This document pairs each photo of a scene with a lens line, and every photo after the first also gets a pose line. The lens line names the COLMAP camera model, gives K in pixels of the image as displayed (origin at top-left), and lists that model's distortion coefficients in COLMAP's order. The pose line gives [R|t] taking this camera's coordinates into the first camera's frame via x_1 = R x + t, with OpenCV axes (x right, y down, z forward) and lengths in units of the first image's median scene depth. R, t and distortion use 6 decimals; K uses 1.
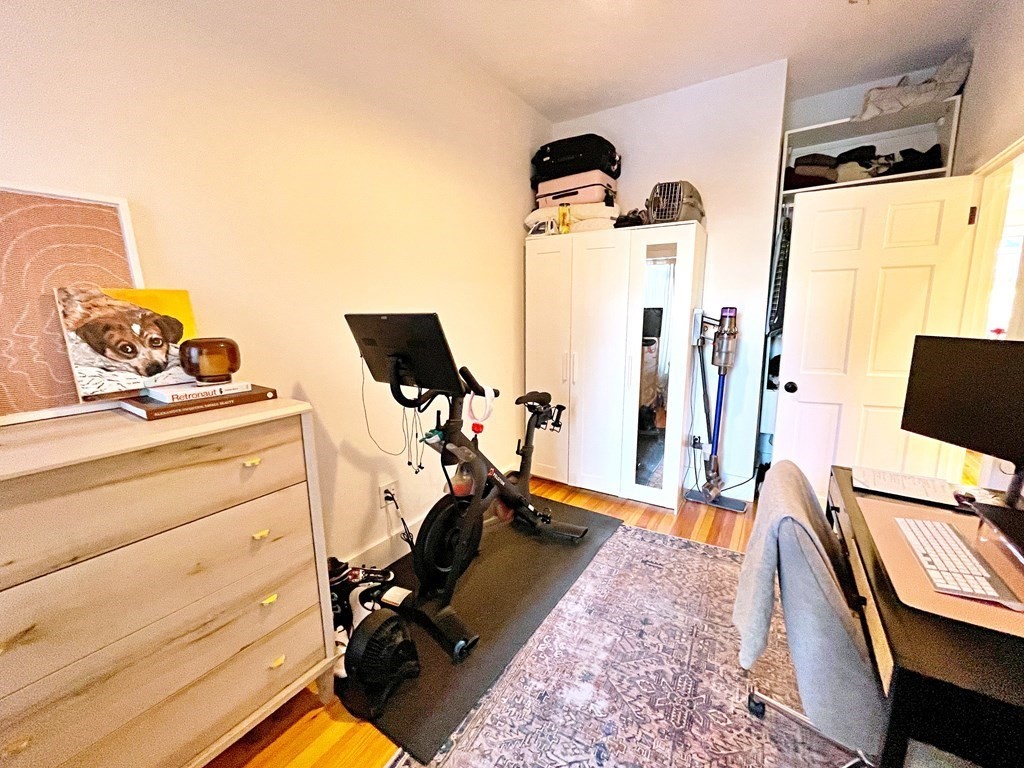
lens RADIAL K [[404.3, 0, 512.0], [0, 404.3, 384.0], [0, 0, 1]] dist [-0.015108, -0.000134]
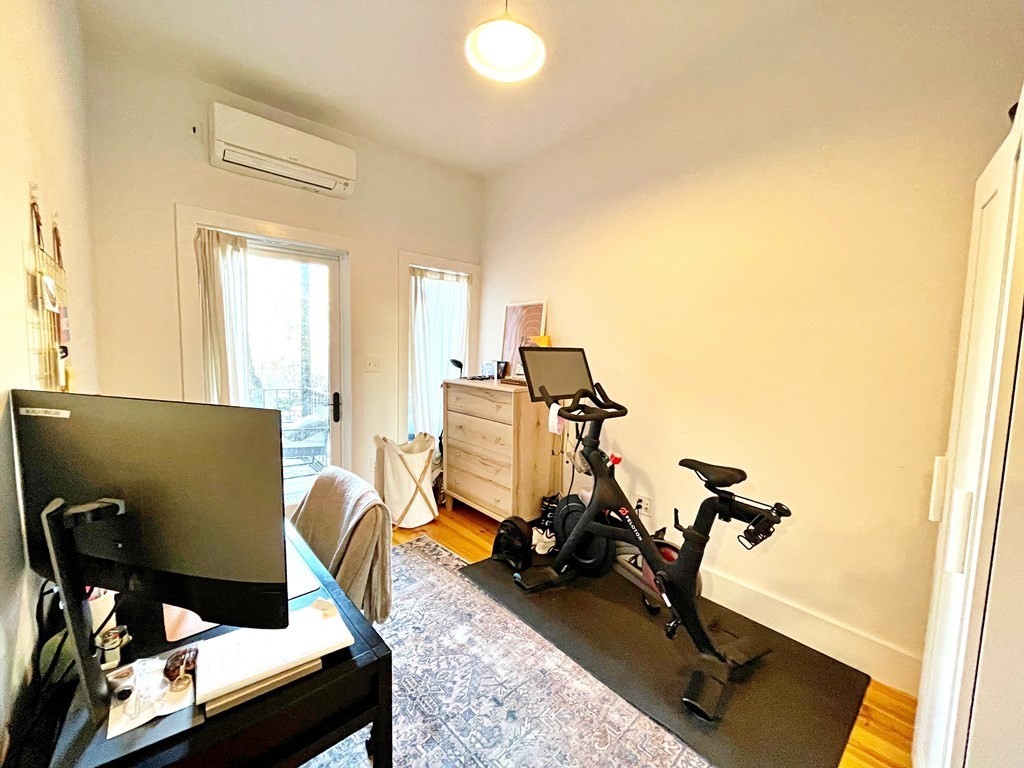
lens RADIAL K [[404.3, 0, 512.0], [0, 404.3, 384.0], [0, 0, 1]] dist [-0.015108, -0.000134]
pose [[-0.258645, 0.094287, -0.961360, 1.190671], [-0.190247, 0.970760, 0.146394, -0.217651], [0.947053, 0.220760, -0.233145, 1.167735]]
